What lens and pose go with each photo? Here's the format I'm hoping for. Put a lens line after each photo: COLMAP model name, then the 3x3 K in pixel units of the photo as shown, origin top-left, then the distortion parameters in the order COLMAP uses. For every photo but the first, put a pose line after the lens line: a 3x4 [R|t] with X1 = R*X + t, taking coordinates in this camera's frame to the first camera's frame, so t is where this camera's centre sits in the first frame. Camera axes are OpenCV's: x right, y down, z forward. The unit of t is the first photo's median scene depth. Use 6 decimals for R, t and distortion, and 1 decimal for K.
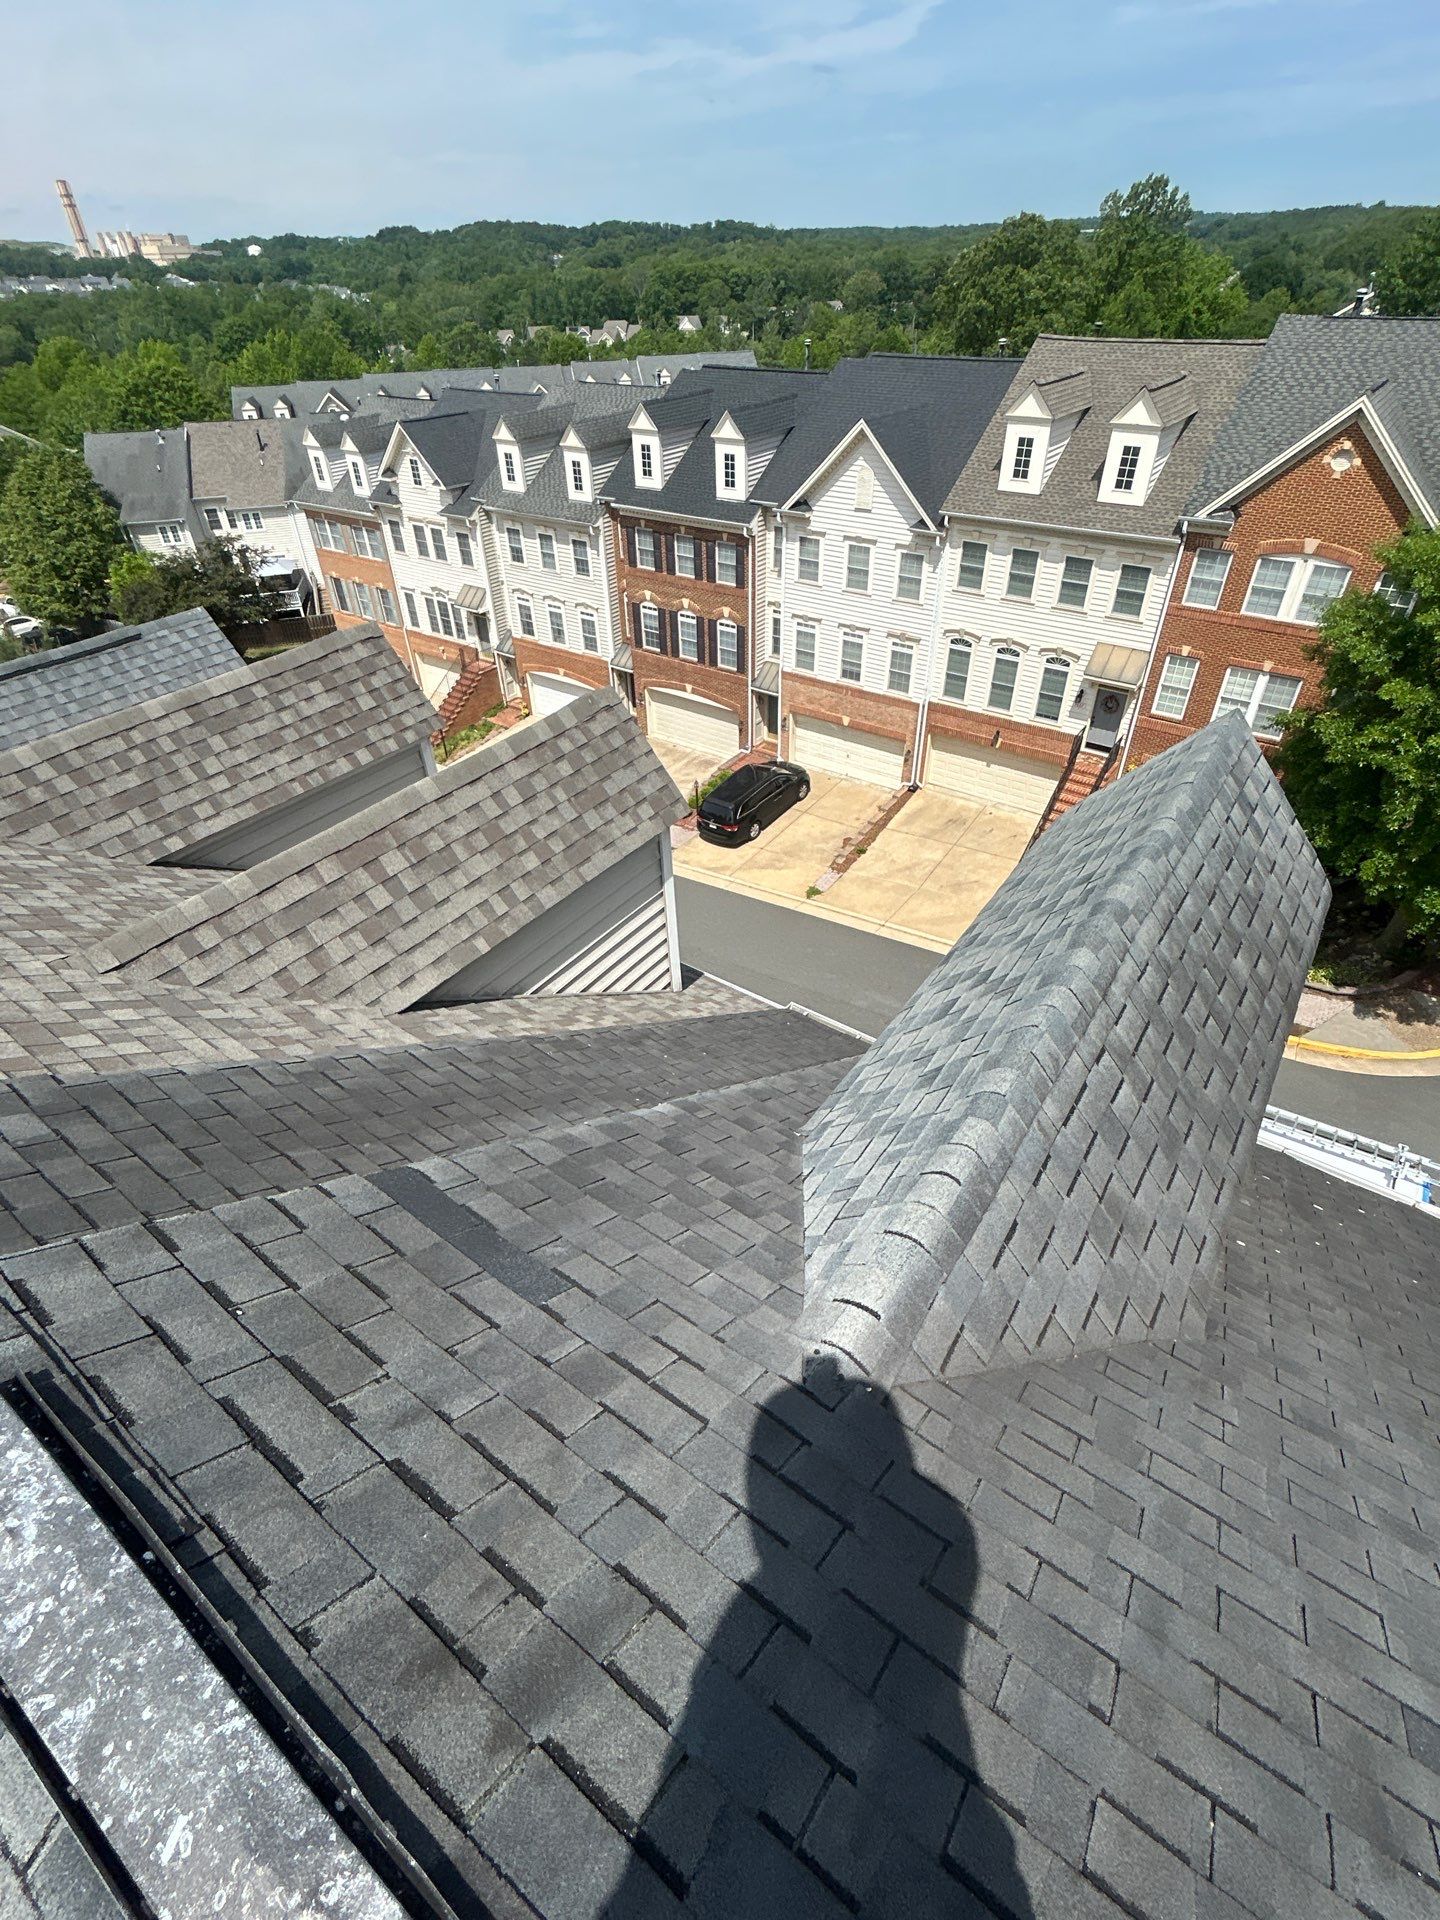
lens RADIAL K [[907.3, 0, 715.5], [0, 907.3, 958.1], [0, 0, 1]] dist [-0.006408, 0.003995]
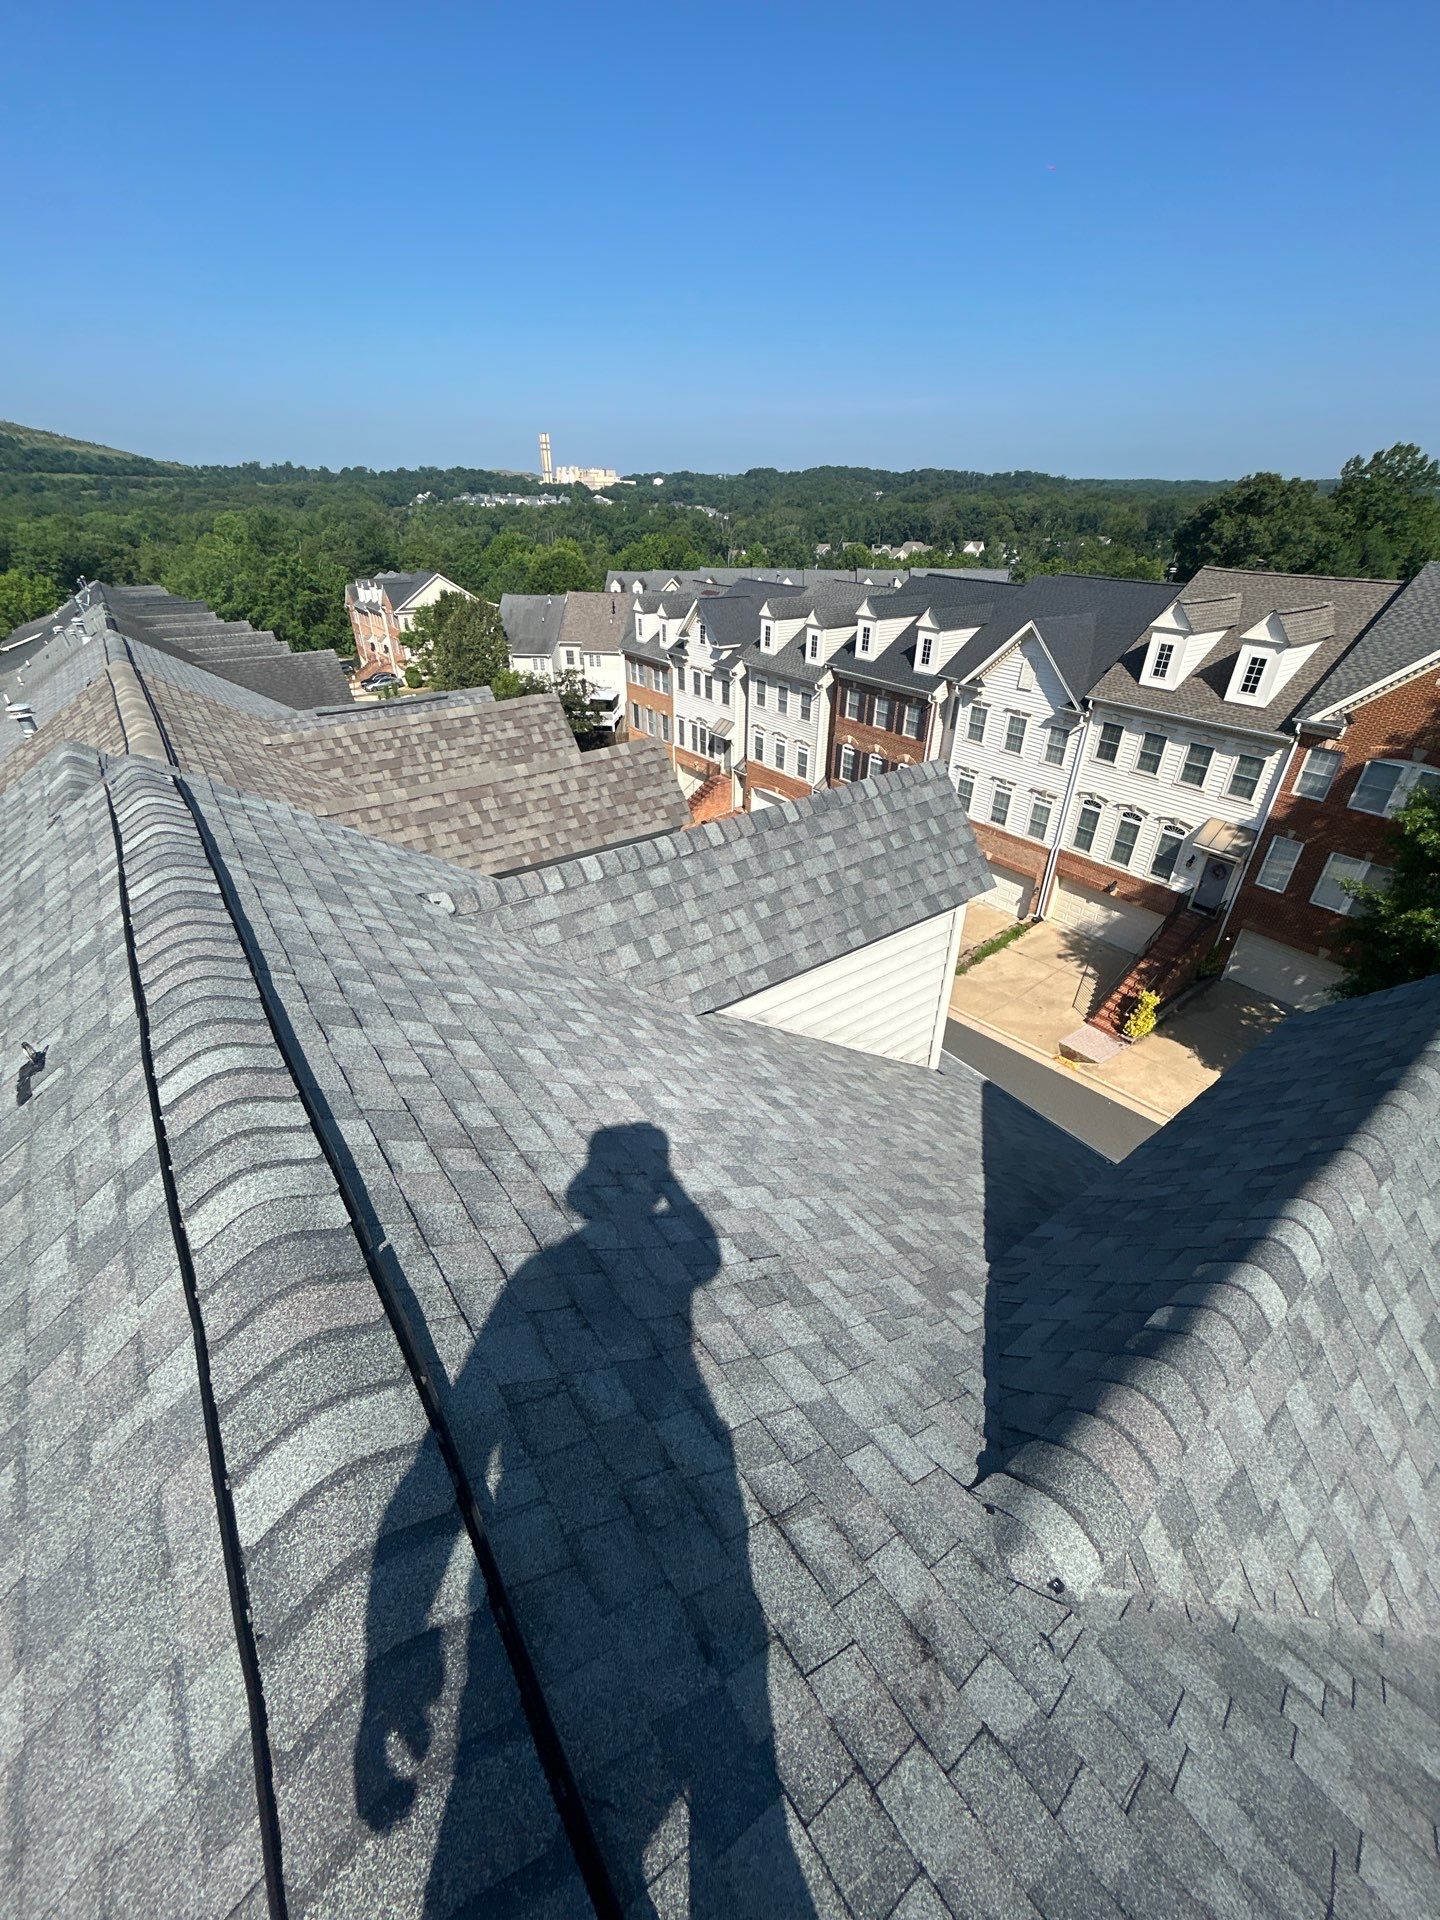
lens RADIAL K [[771.7, 0, 717.1], [0, 771.7, 958.5], [0, 0, 1]] dist [-0.005490, 0.002968]
pose [[0.949584, 0.187207, -0.251485, 0.096945], [-0.214985, 0.972672, -0.087701, 0.043418], [0.228194, 0.137345, 0.963880, -0.057237]]
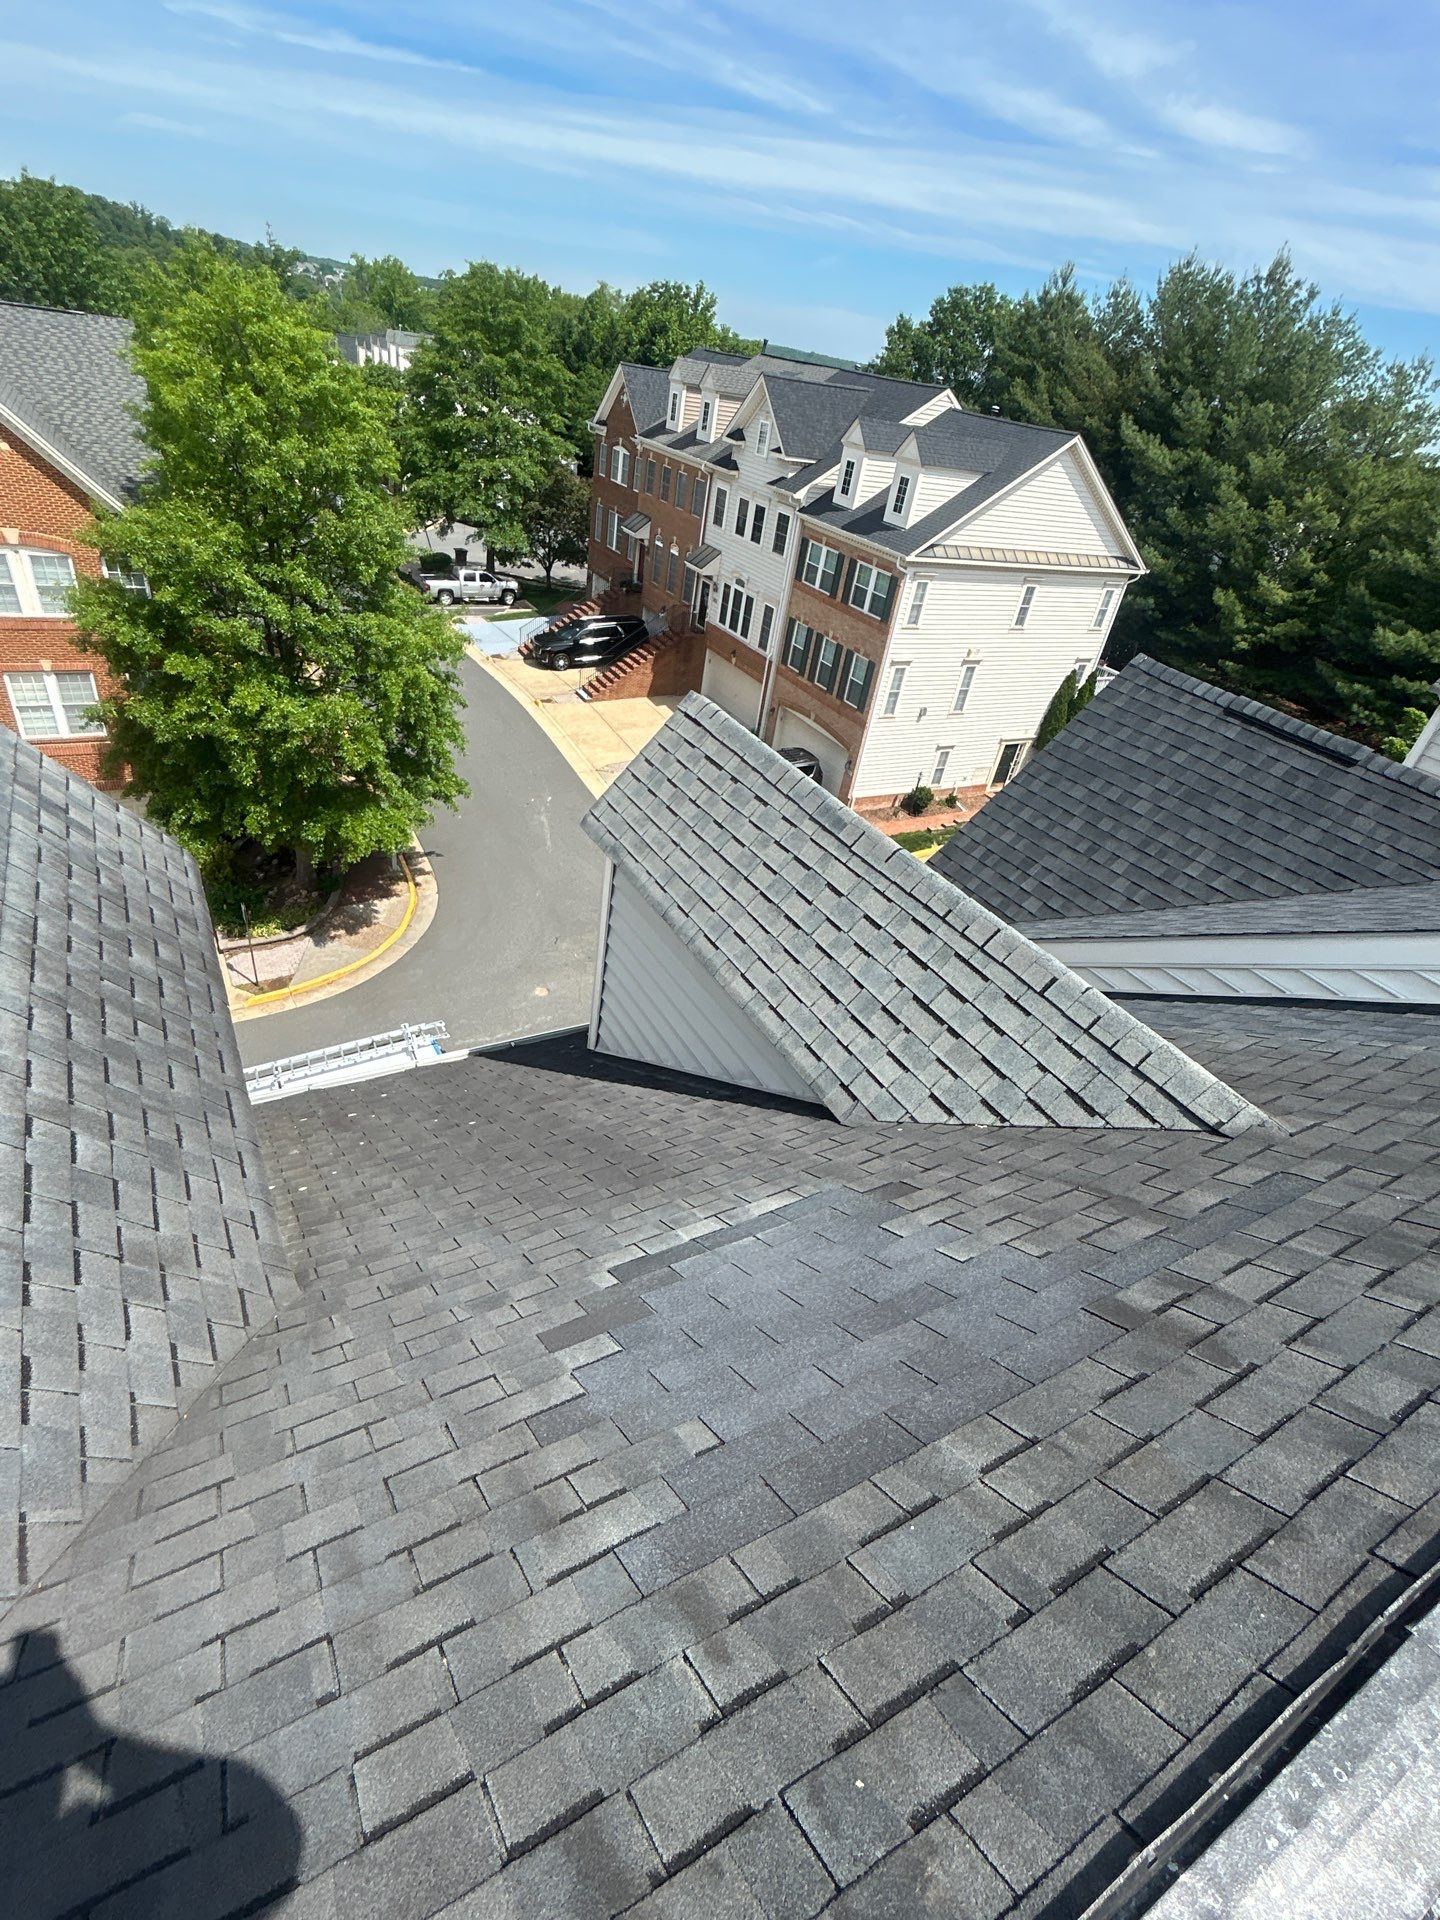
lens RADIAL K [[907.3, 0, 722.2], [0, 907.3, 957.1], [0, 0, 1]] dist [-0.006408, 0.003995]
pose [[0.407622, -0.439751, 0.800289, 0.007889], [0.431843, 0.865041, 0.255375, 0.003456], [-0.804584, 0.241503, 0.542514, -0.003460]]
